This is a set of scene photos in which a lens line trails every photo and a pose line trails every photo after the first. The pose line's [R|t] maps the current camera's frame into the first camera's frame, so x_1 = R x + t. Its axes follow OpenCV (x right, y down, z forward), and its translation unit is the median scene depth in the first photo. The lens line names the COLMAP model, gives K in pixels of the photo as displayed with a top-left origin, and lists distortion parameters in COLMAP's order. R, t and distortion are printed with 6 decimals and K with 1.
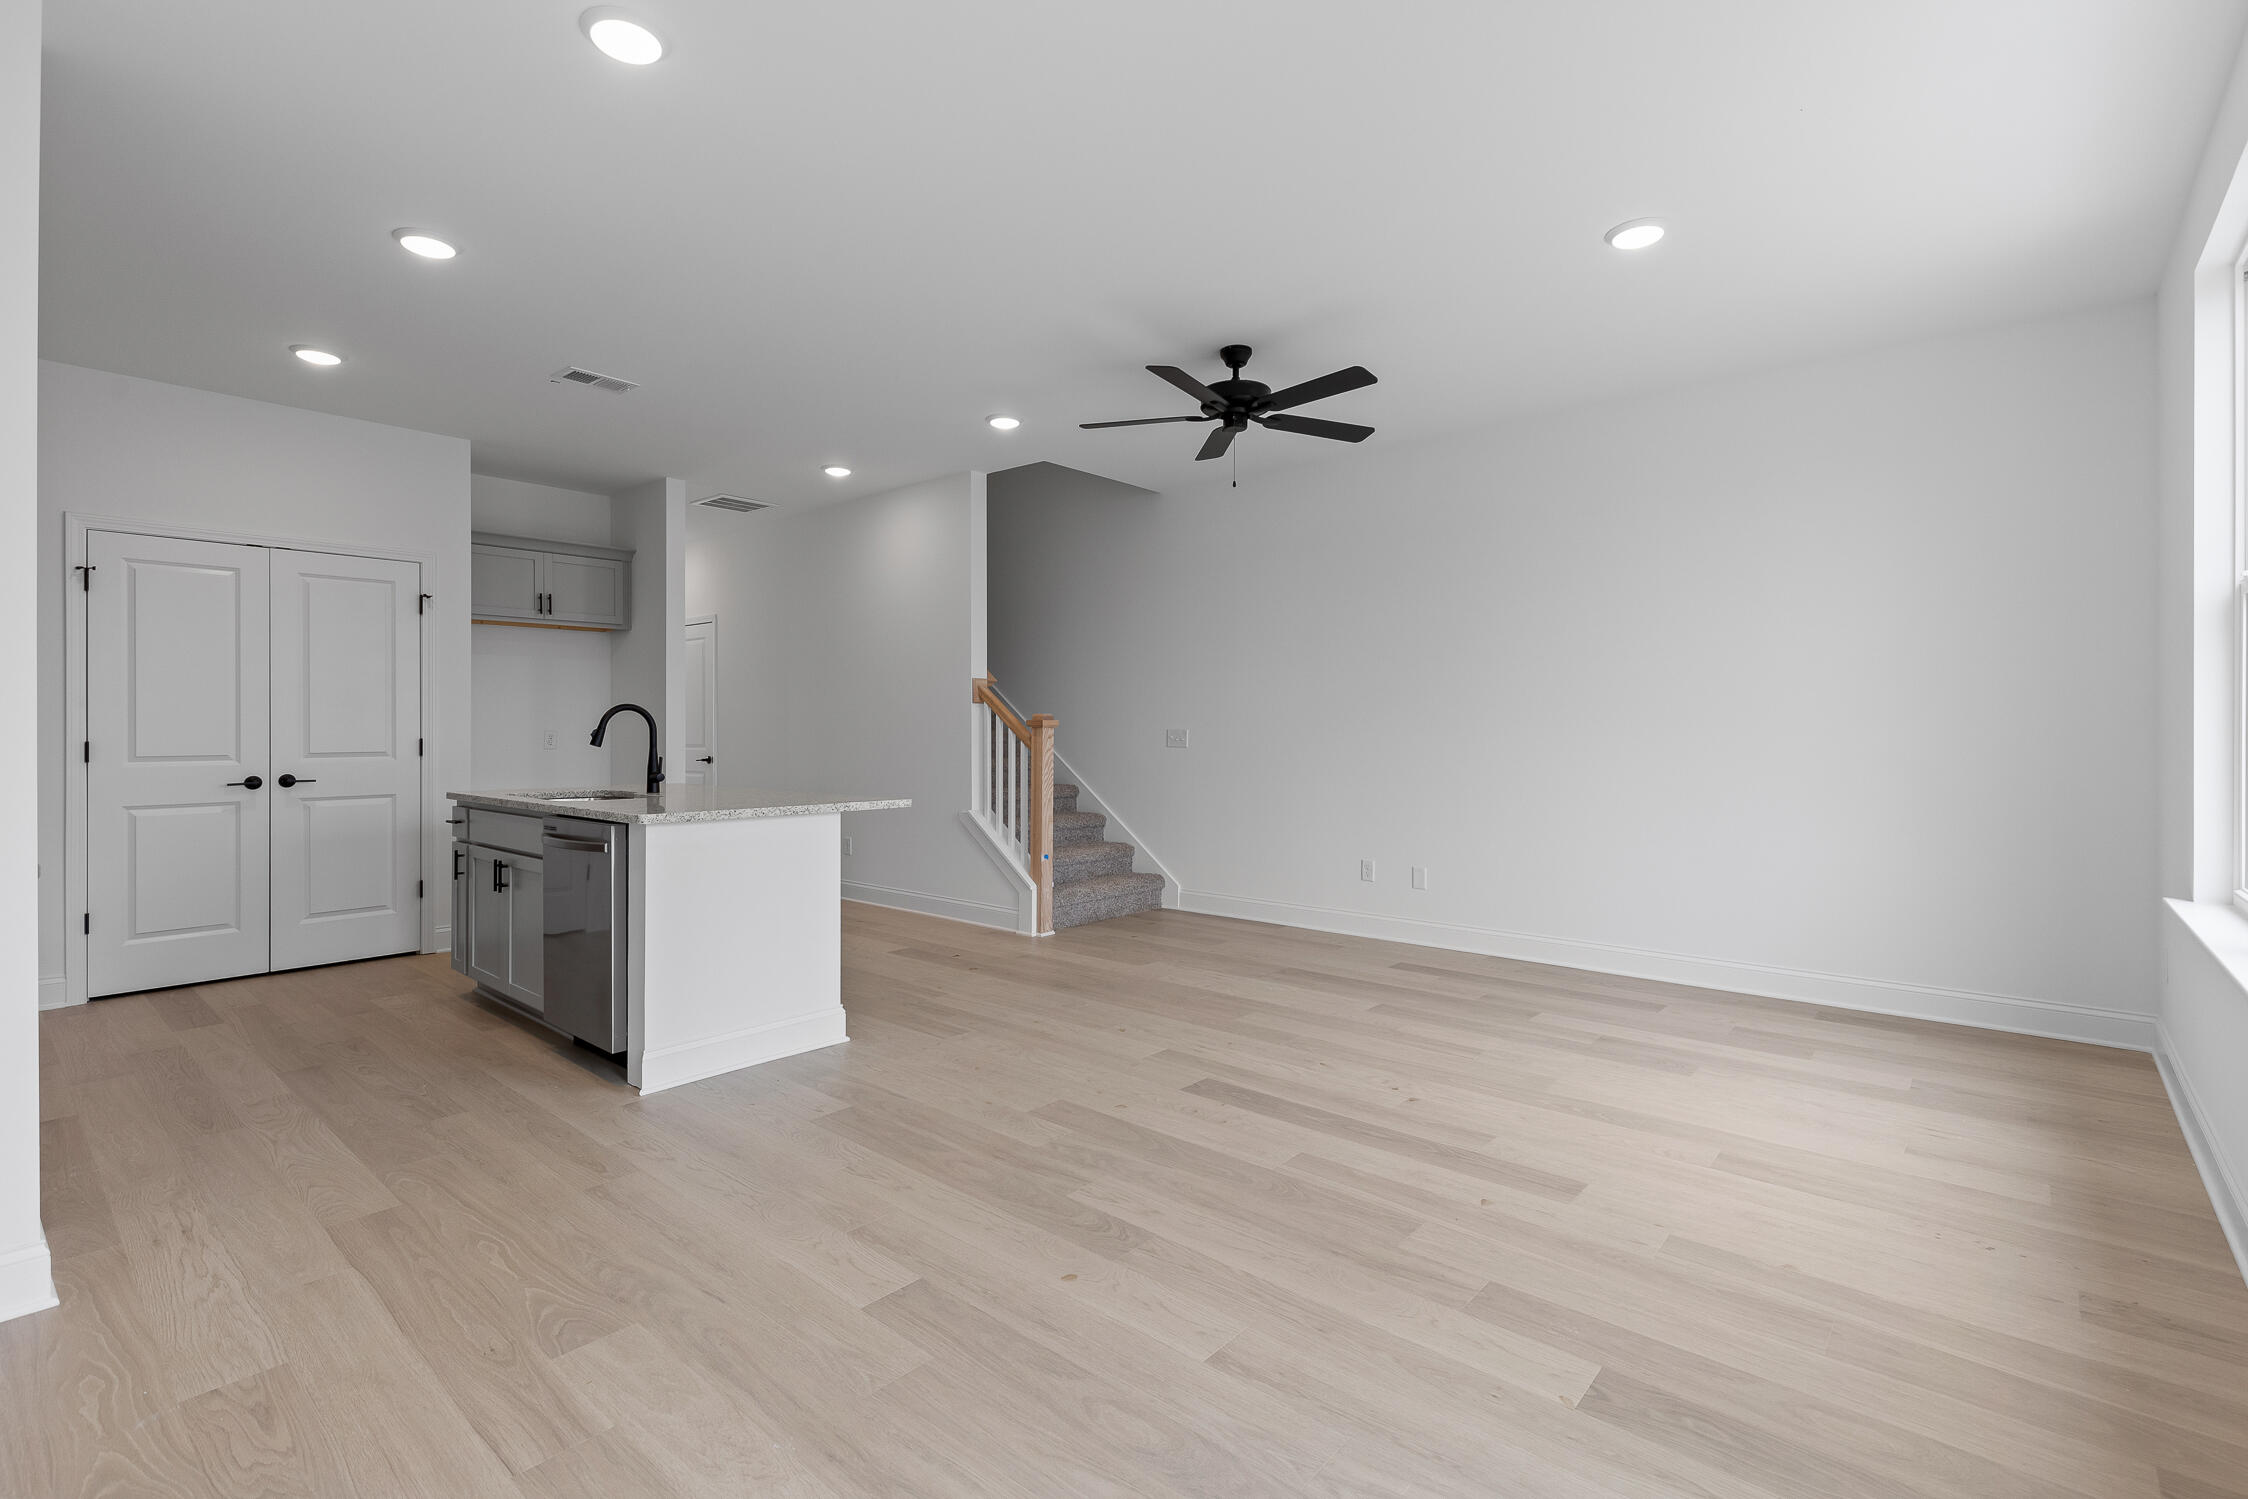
lens RADIAL K [[1010.4, 0, 1124.7], [0, 1010.4, 724.6], [0, 0, 1]] dist [0.004688, 0.000282]
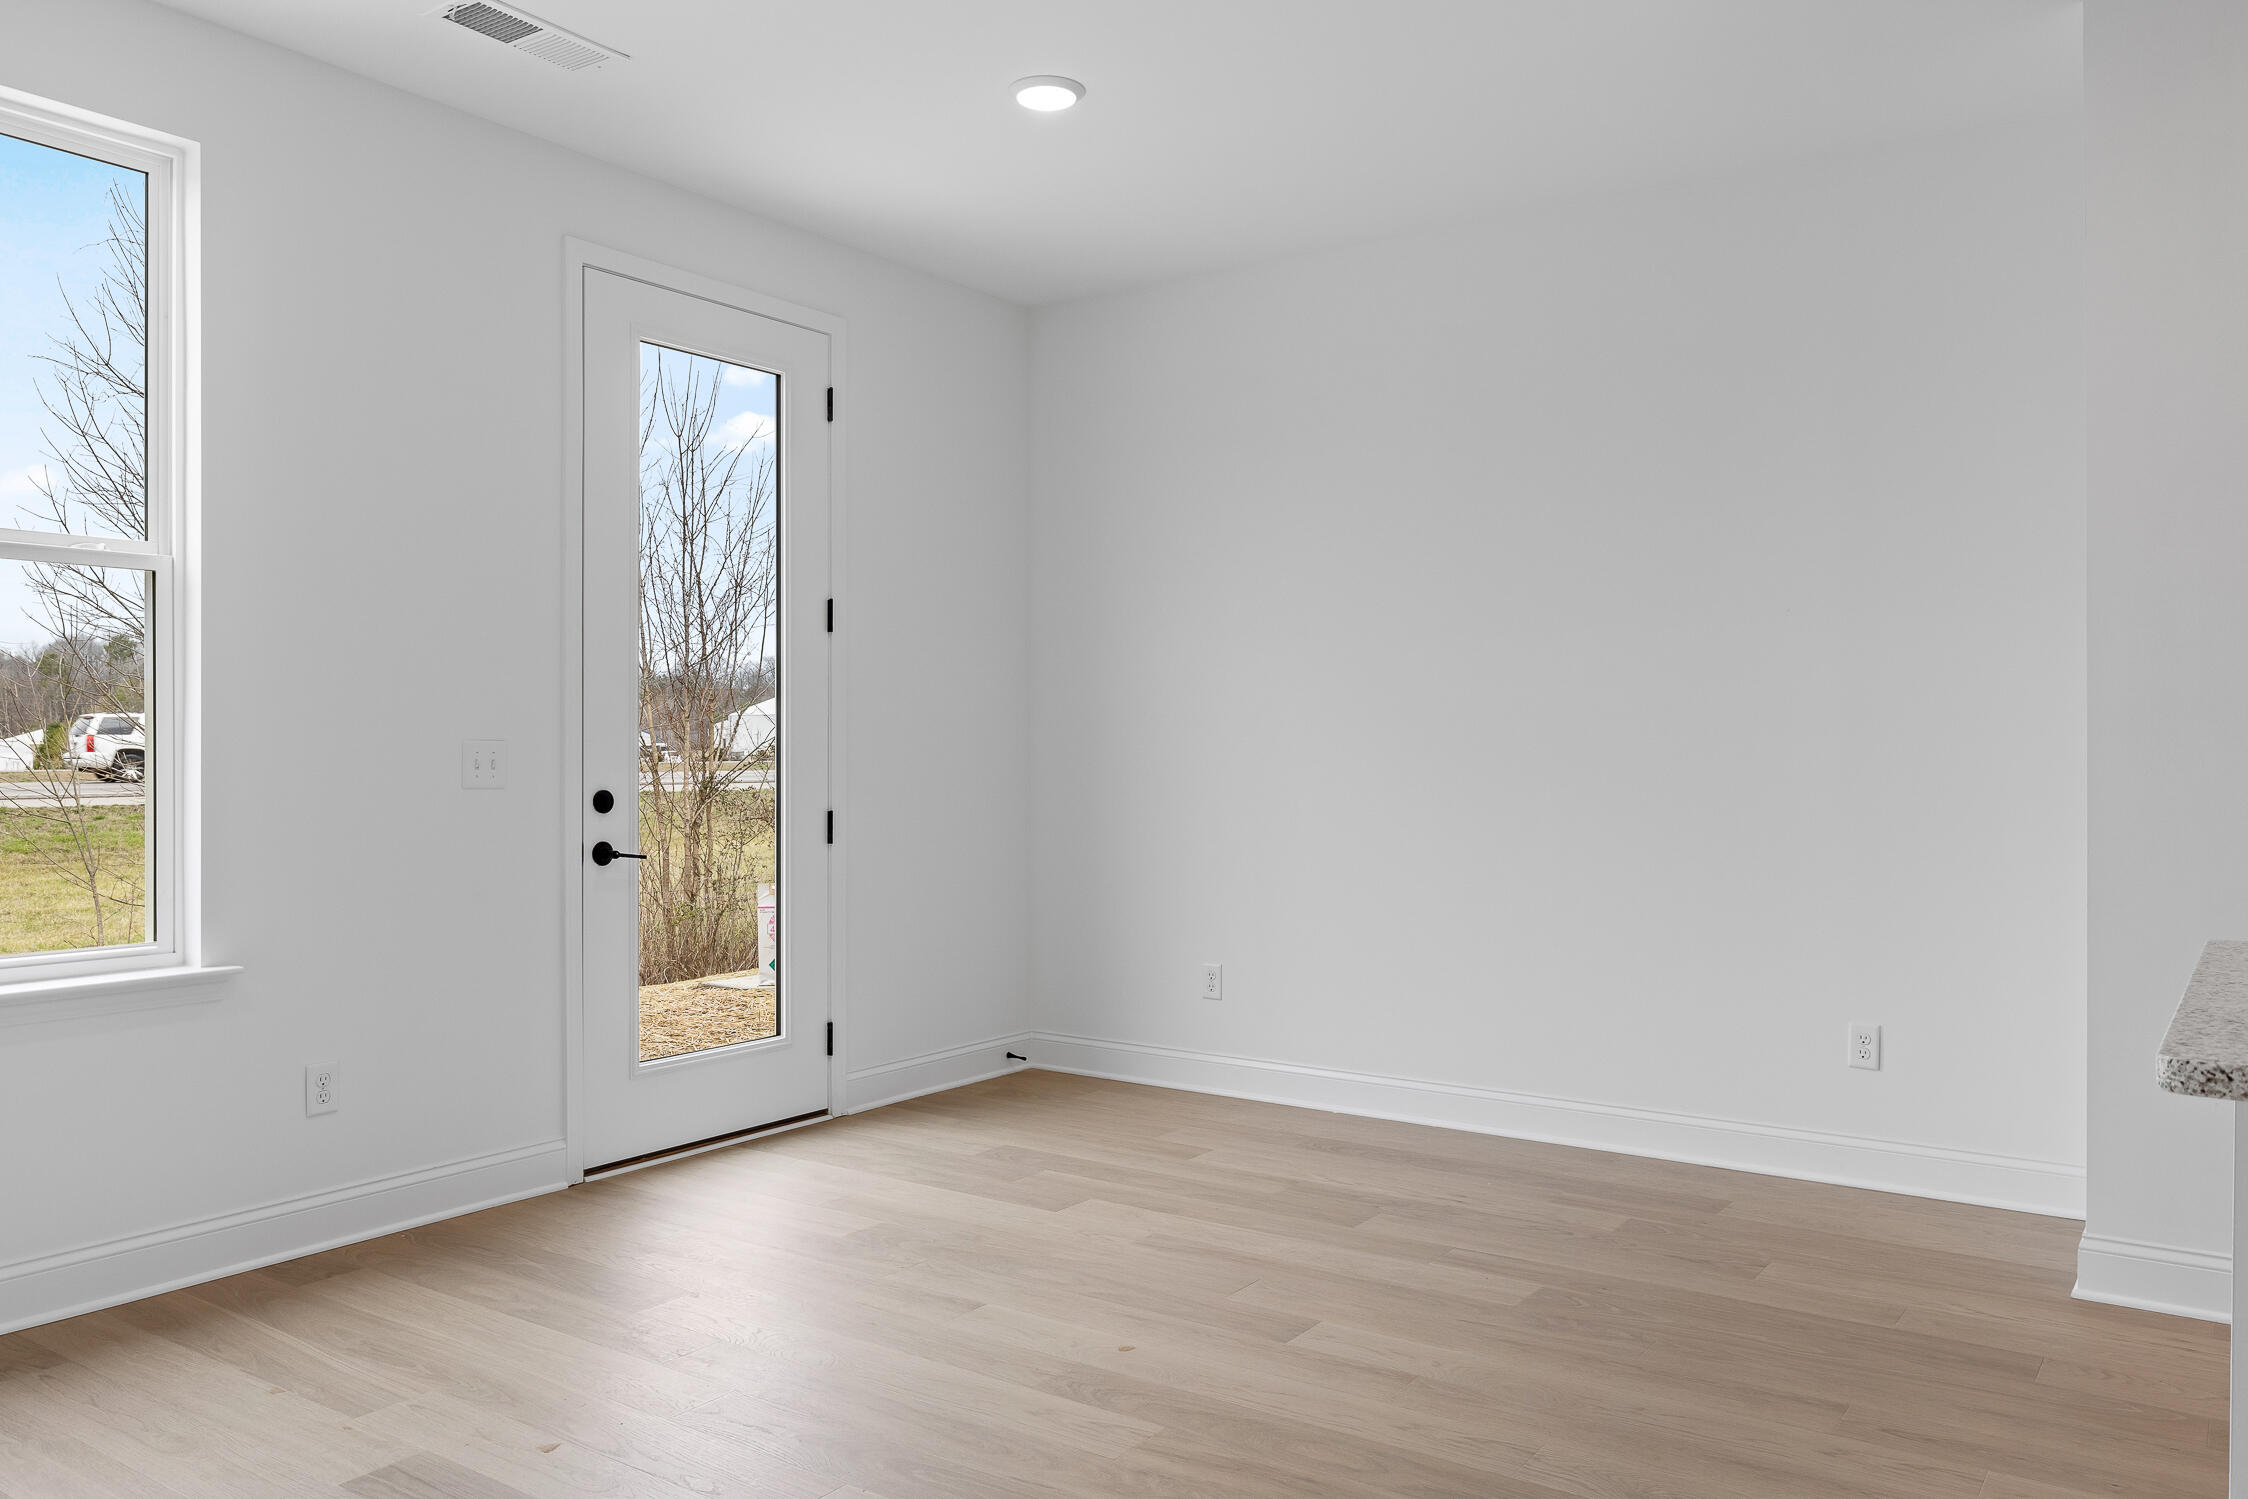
lens RADIAL K [[1662.1, 0, 1114.2], [0, 1662.1, 752.4], [0, 0, 1]] dist [0.000453, -0.002409]
pose [[-0.995141, -0.001601, -0.098445, 0.058372], [-0.001761, 0.999997, 0.001537, 0.001750], [0.098442, 0.001702, -0.995141, 1.378001]]
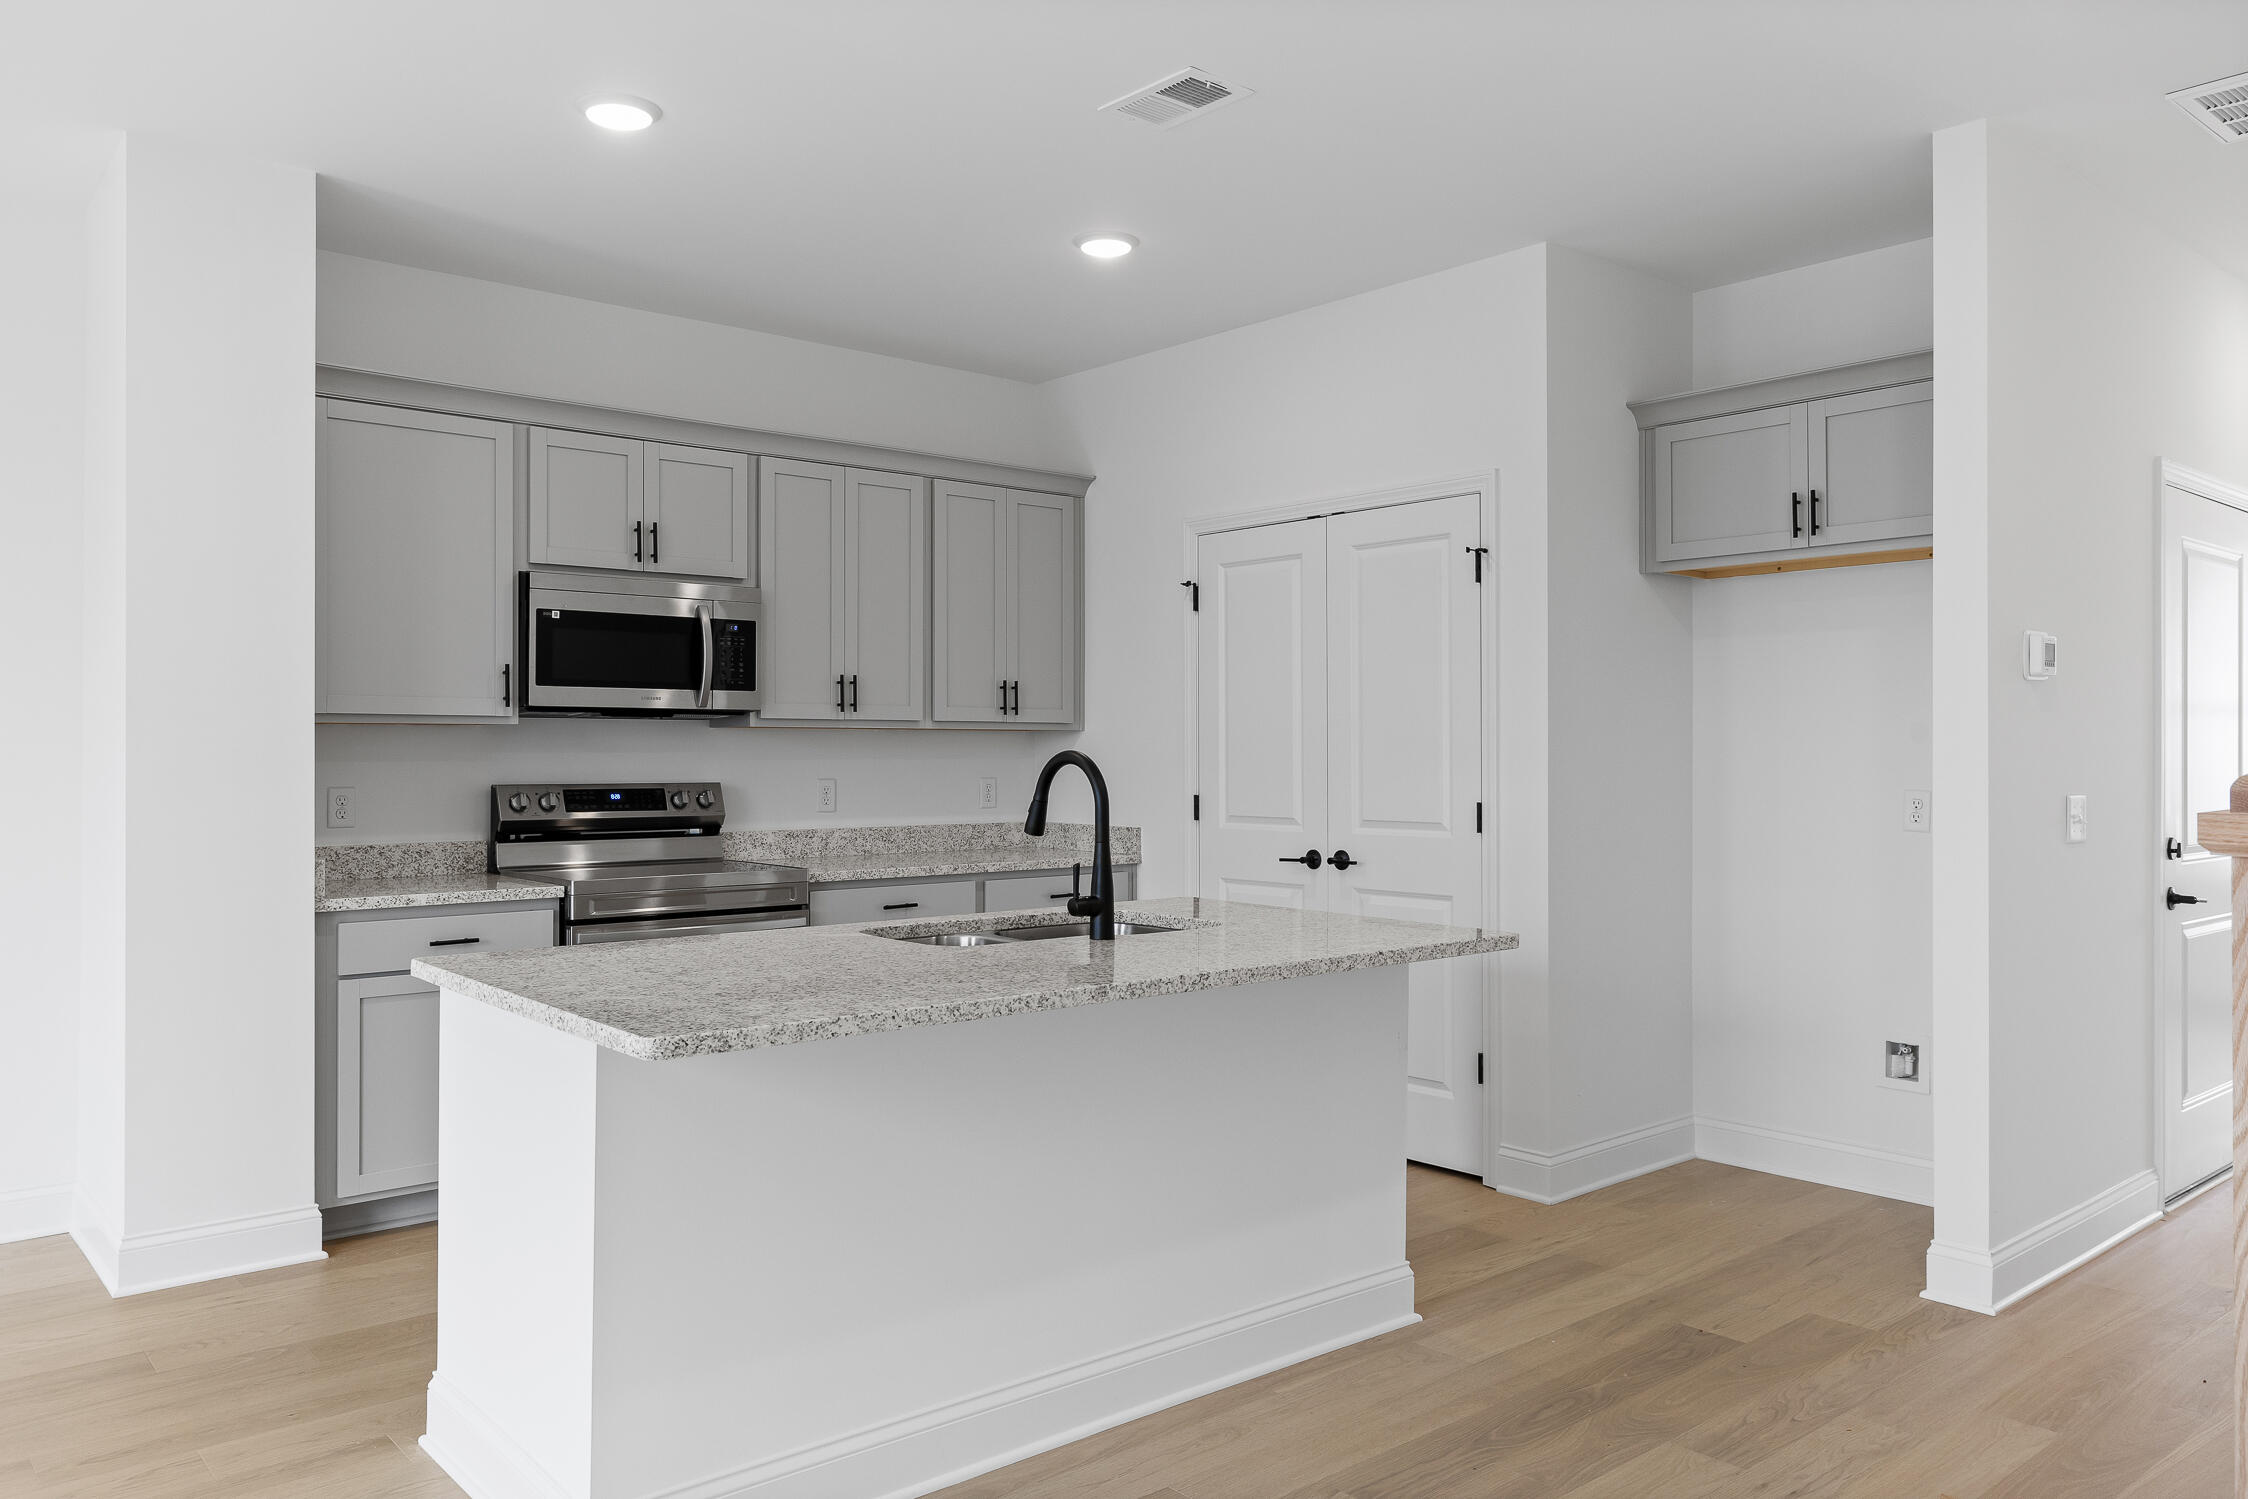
lens RADIAL K [[1607.9, 0, 1124.0], [0, 1607.9, 749.5], [0, 0, 1]] dist [0.004058, -0.000367]
pose [[-0.151720, 0.002627, -0.988420, 0.306891], [0.006964, 0.999974, 0.001588, -0.025153], [0.988399, -0.006642, -0.151734, 1.271493]]
